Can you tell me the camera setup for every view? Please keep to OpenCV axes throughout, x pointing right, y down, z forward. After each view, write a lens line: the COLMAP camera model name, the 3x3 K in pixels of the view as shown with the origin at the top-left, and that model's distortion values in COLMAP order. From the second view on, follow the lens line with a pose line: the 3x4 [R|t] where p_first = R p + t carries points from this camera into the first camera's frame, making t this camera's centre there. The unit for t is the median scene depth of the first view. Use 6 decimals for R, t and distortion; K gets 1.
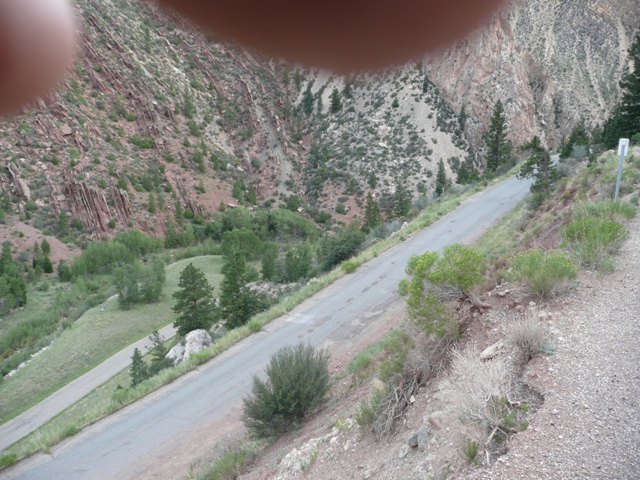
lens RADIAL K [[531.5, 0, 320.6], [0, 531.5, 239.4], [0, 0, 1]] dist [-0.023548, 0.016044]
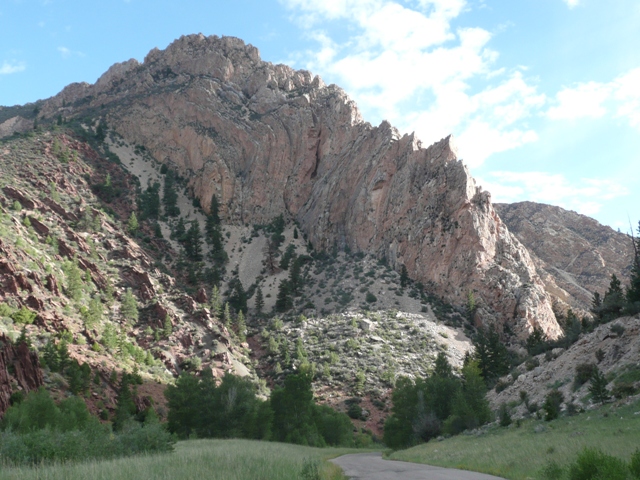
lens RADIAL K [[704.4, 0, 320.3], [0, 704.4, 238.6], [0, 0, 1]] dist [-0.019353, 0.000000]
pose [[0.946798, 0.079478, 0.311860, -0.252592], [0.083742, 0.874805, -0.477184, 0.141975], [-0.310742, 0.477912, 0.821608, 0.190126]]
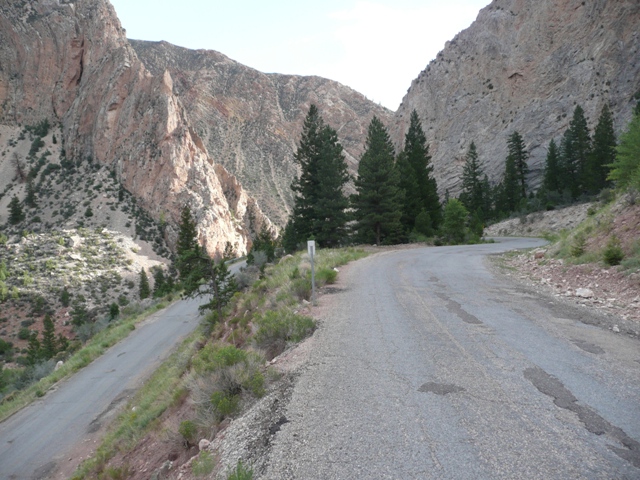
lens RADIAL K [[531.5, 0, 316.5], [0, 531.5, 238.5], [0, 0, 1]] dist [-0.023548, 0.016044]
pose [[0.864300, -0.034852, 0.501768, 0.020308], [0.134510, 0.977278, -0.163813, -0.006144], [-0.484658, 0.209077, 0.849349, 0.029560]]
